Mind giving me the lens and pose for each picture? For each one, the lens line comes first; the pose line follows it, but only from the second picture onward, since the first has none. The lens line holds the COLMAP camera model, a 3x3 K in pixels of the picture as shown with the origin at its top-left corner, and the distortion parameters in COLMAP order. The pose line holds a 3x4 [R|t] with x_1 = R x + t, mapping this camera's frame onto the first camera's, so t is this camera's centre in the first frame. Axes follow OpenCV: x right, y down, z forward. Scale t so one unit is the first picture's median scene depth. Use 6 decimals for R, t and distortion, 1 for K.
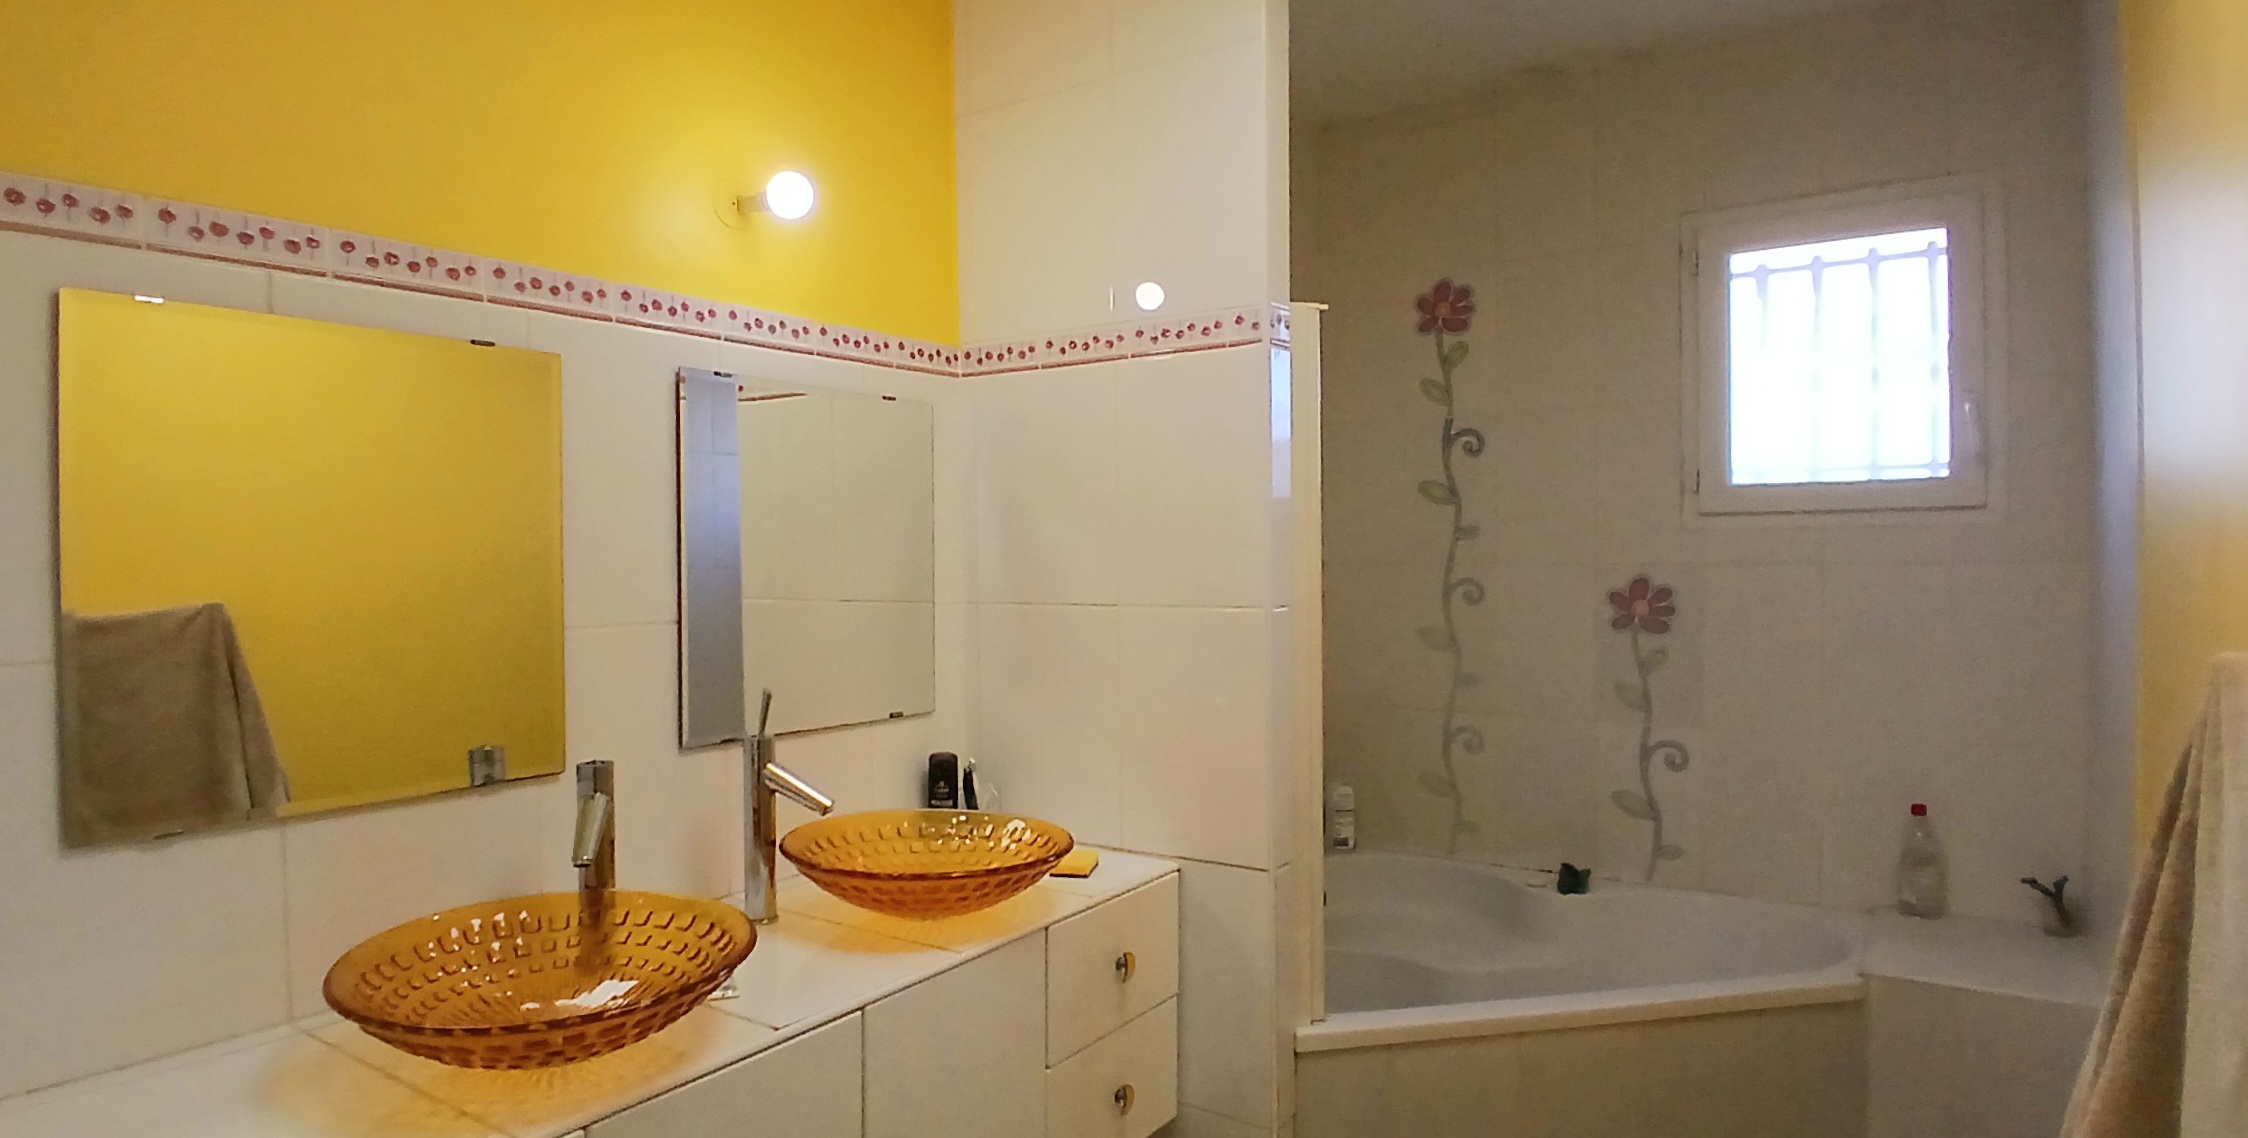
lens RADIAL K [[1300.0, 0, 1045.8], [0, 1300.0, 566.6], [0, 0, 1]] dist [-0.009165, -0.000408]
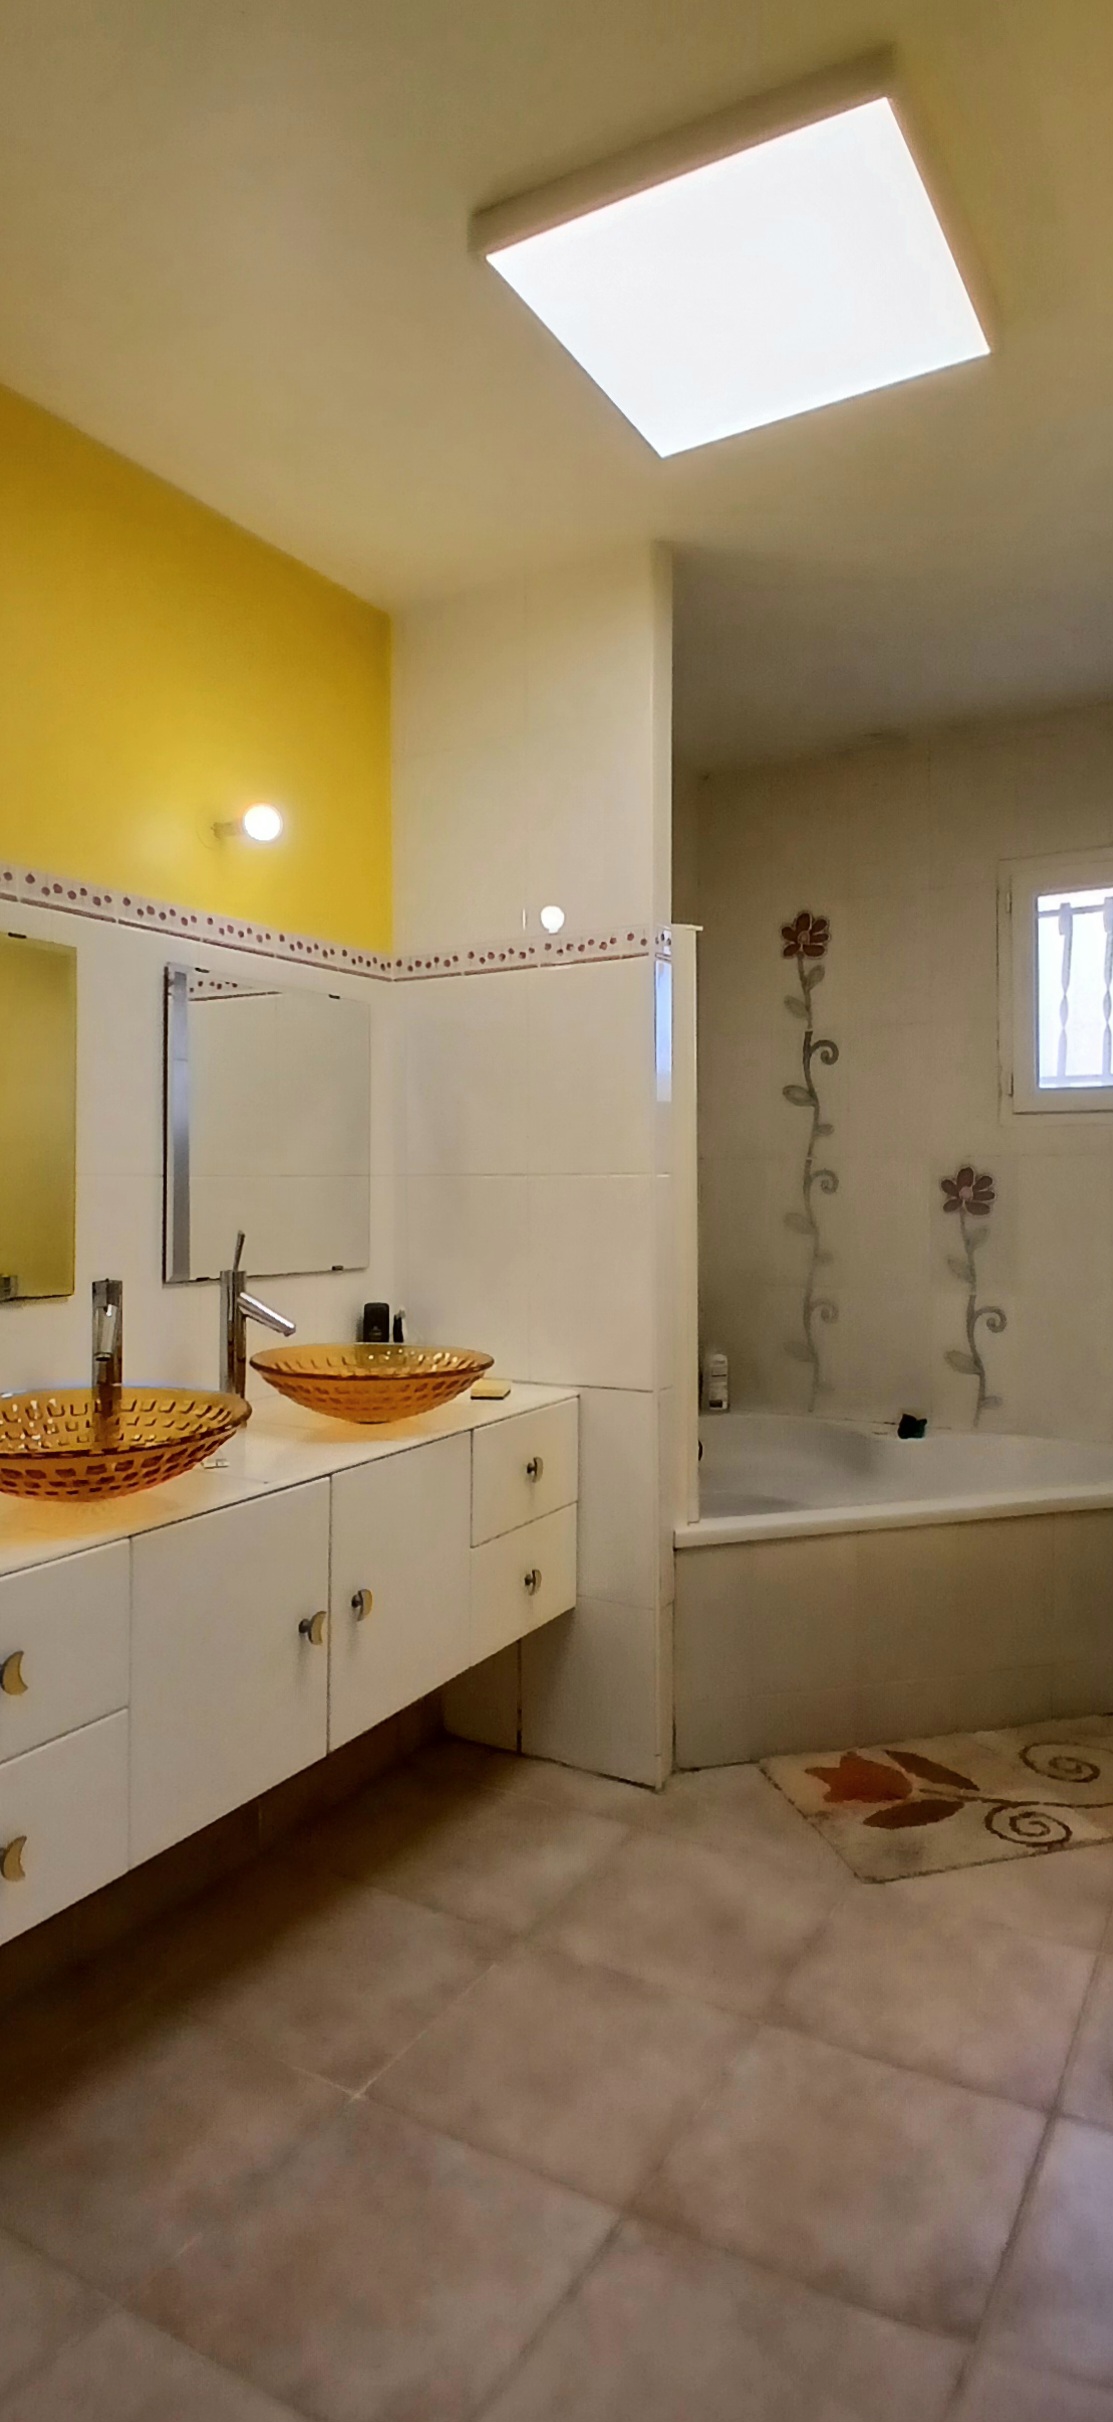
lens RADIAL K [[1337.3, 0, 559.5], [0, 1337.3, 1168.2], [0, 0, 1]] dist [0.003189, 0.000222]
pose [[0.995053, 0.008167, 0.099010, -0.036883], [-0.005495, 0.999614, -0.027233, 0.057155], [-0.099194, 0.026554, 0.994714, -0.218011]]
